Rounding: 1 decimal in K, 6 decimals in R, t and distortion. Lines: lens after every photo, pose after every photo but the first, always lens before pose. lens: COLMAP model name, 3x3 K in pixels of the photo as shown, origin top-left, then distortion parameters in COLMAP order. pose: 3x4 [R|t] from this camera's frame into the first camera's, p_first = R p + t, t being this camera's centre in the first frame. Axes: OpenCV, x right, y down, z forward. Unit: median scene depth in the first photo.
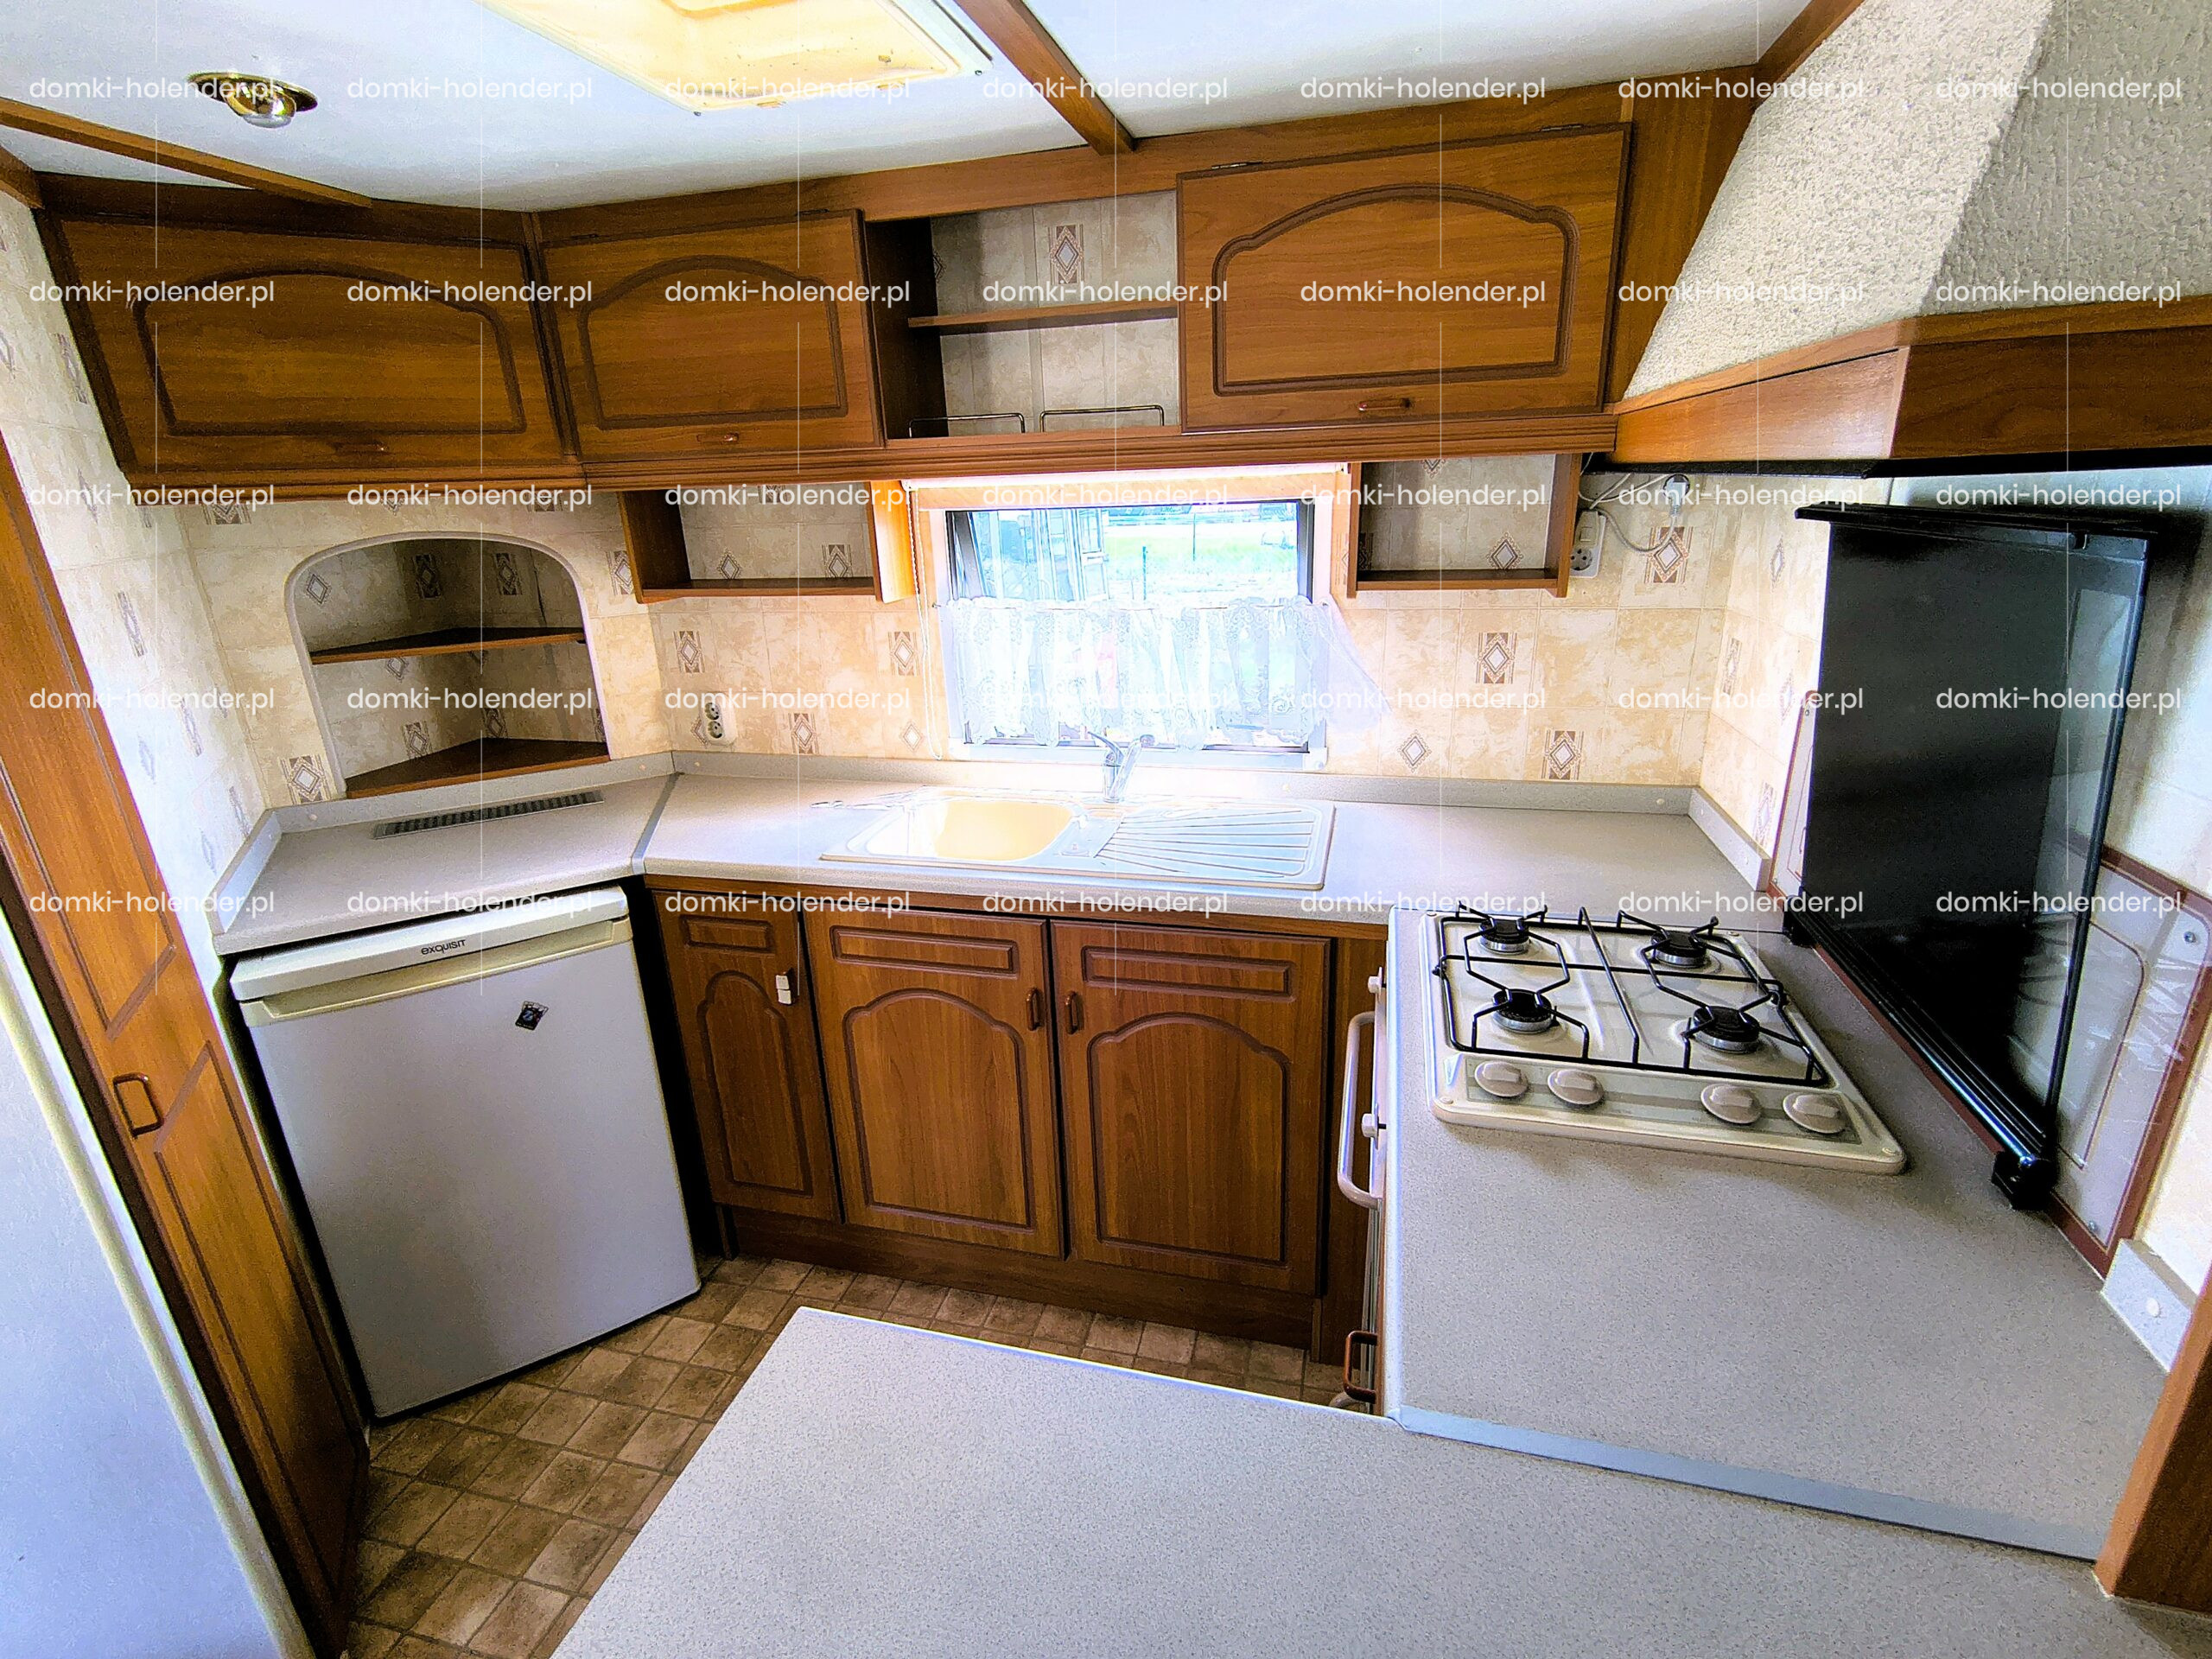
lens RADIAL K [[1035.4, 0, 1109.5], [0, 1035.4, 836.9], [0, 0, 1]] dist [-0.000577, 0.000922]
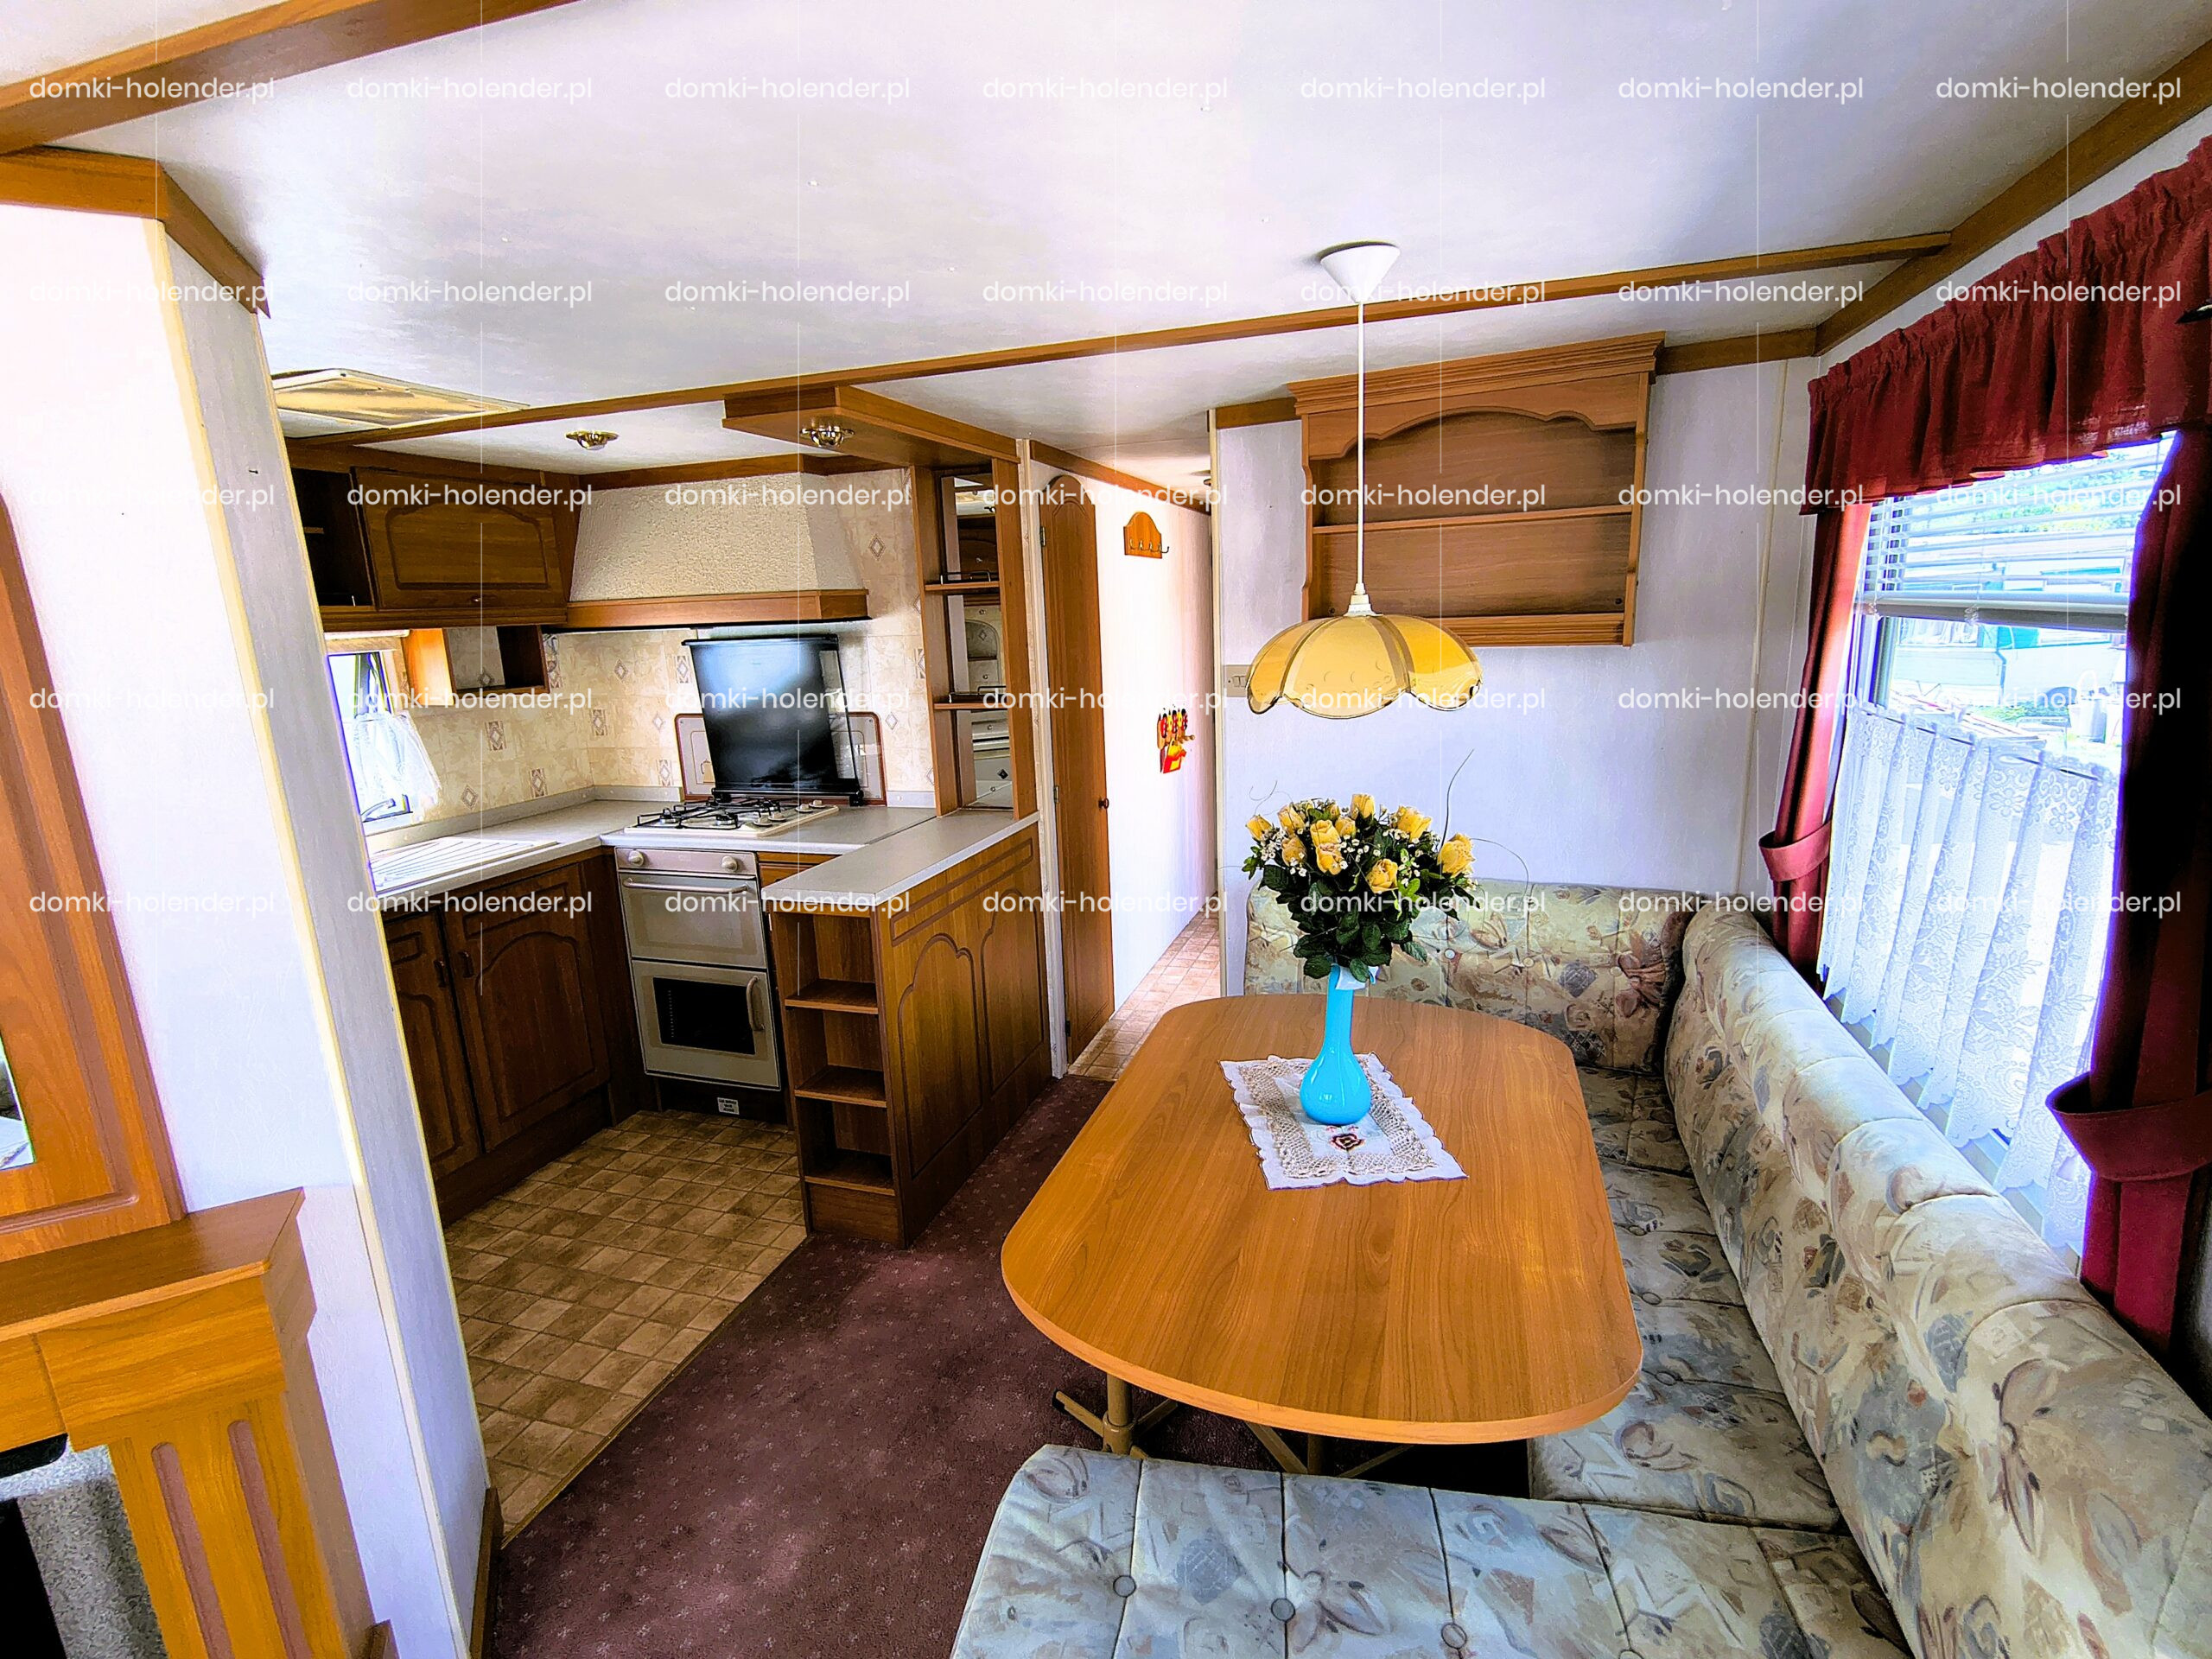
lens RADIAL K [[1035.4, 0, 1108.9], [0, 1035.4, 833.5], [0, 0, 1]] dist [-0.000577, 0.000922]
pose [[0.062558, -0.183044, 0.981112, -1.511193], [0.359889, 0.921039, 0.148889, 0.109067], [-0.930896, 0.343777, 0.123493, -0.161370]]
